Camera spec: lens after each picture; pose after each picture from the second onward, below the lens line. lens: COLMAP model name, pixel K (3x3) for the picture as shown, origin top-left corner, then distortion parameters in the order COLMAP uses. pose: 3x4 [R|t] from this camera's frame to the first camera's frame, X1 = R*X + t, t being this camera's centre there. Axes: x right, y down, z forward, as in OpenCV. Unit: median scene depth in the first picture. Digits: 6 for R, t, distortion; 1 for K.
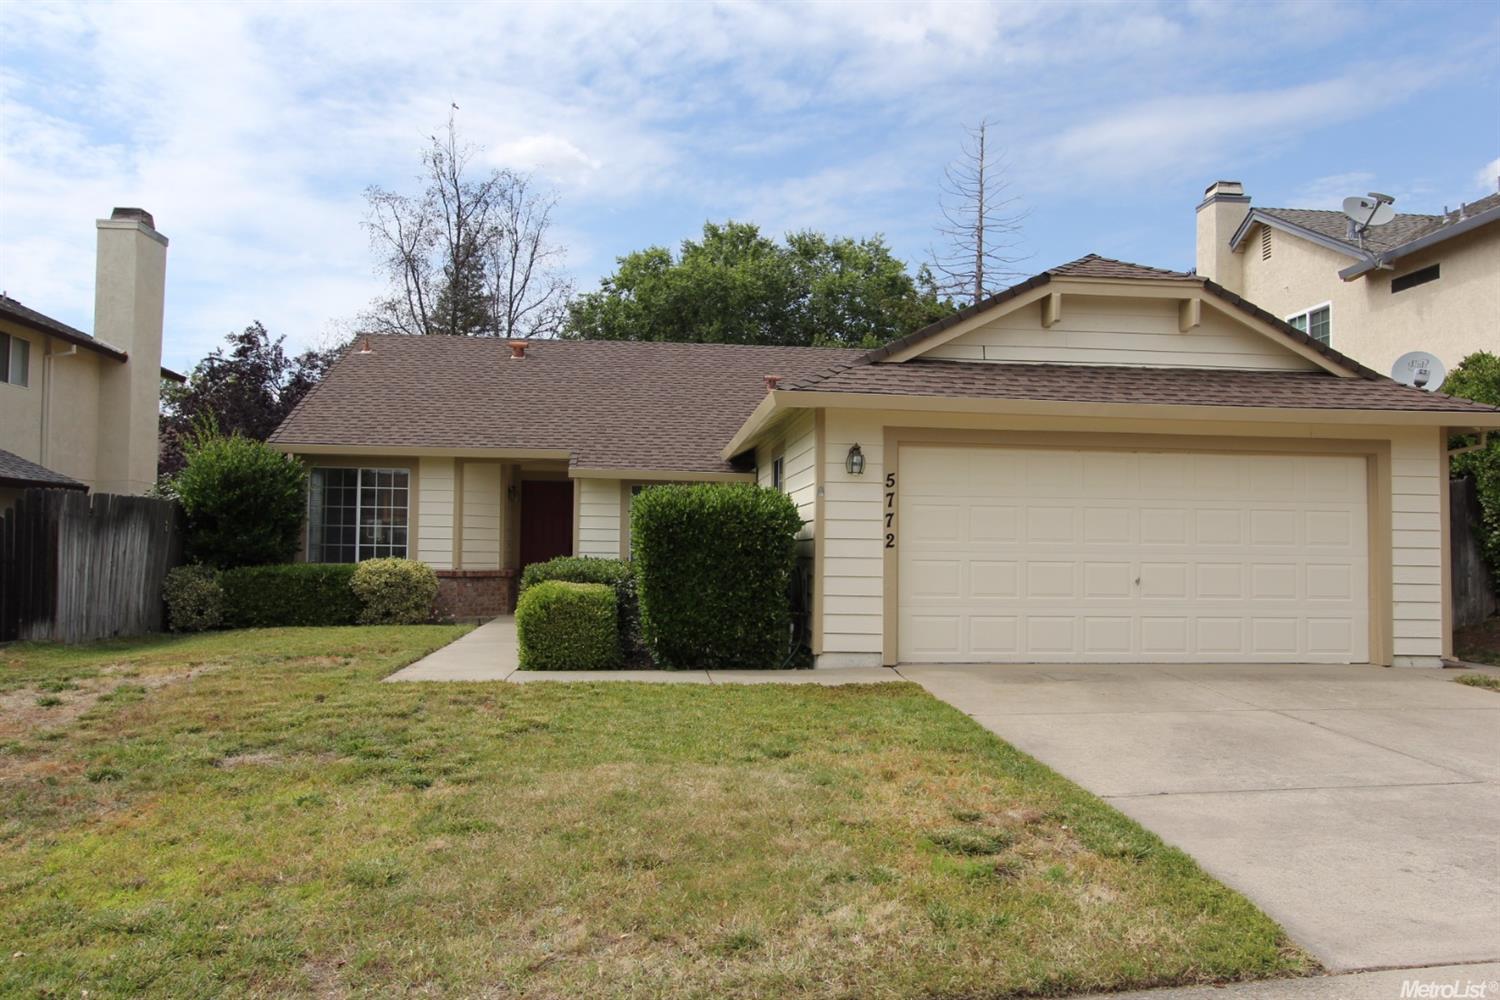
lens RADIAL K [[1155.8, 0, 756.8], [0, 1155.8, 507.9], [0, 0, 1]] dist [-0.009459, -0.005156]
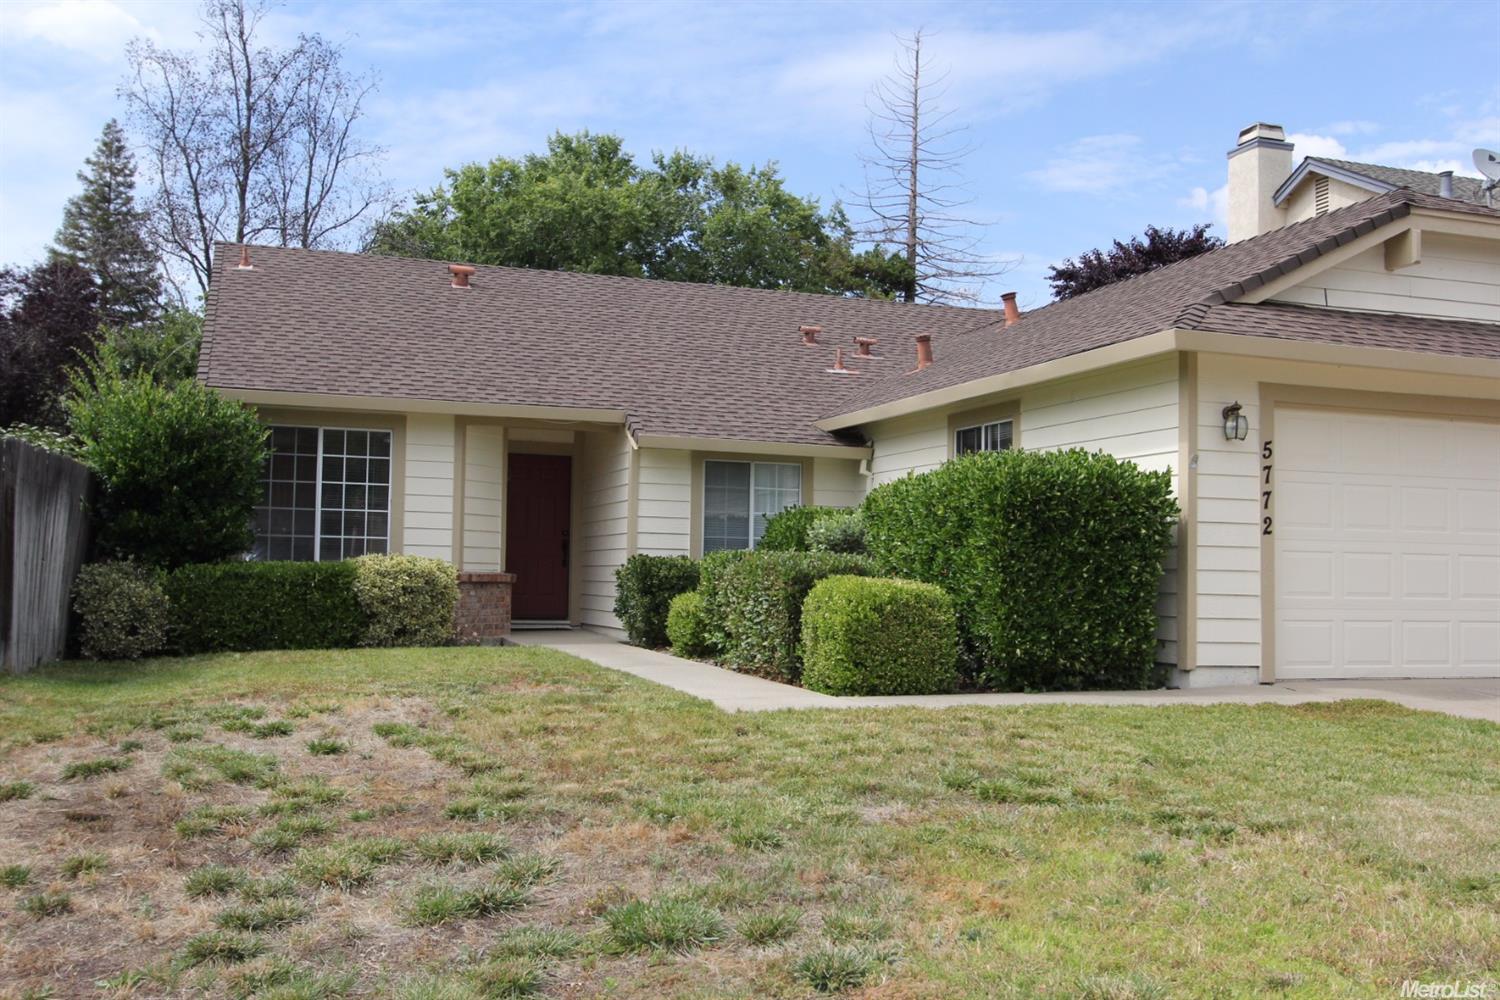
lens RADIAL K [[1465.8, 0, 747.6], [0, 1465.8, 489.7], [0, 0, 1]] dist [0.012512, 0.000000]
pose [[0.970457, 0.017873, 0.240610, -0.305913], [-0.013263, 0.999696, -0.020766, 0.018704], [-0.240908, 0.016962, 0.970400, 0.066326]]
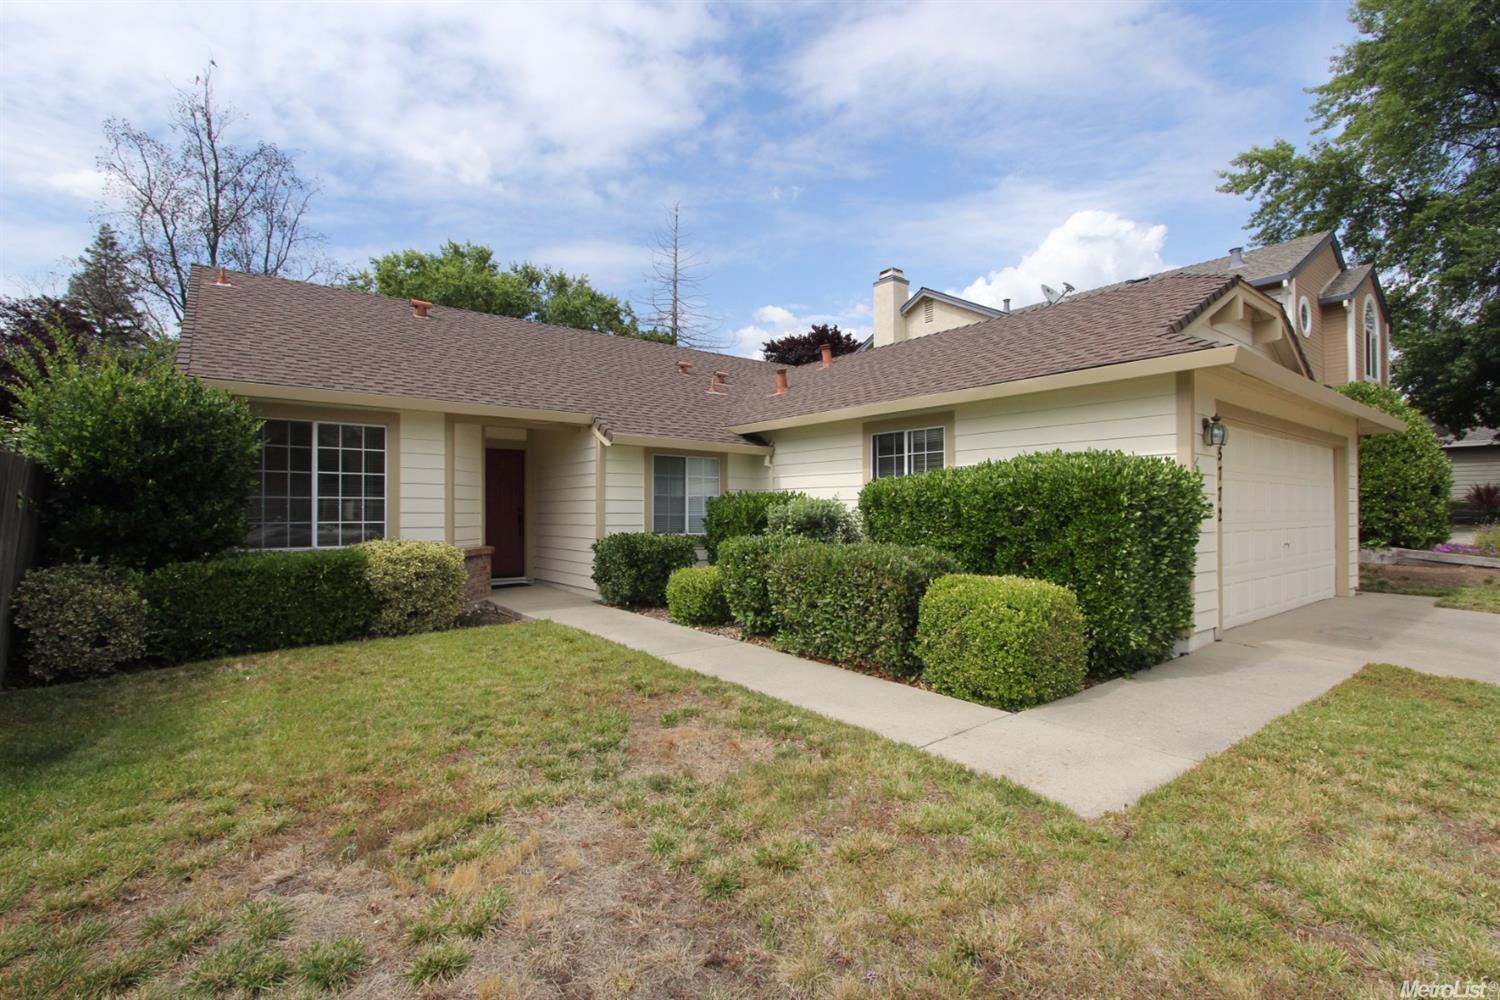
lens RADIAL K [[695.9, 0, 753.1], [0, 695.9, 502.1], [0, 0, 1]] dist [-0.017472, 0.003063]
pose [[0.837476, -0.006022, 0.546441, -0.351399], [-0.009546, 0.999626, 0.025646, 0.004194], [-0.546391, -0.026694, 0.837105, 0.459380]]
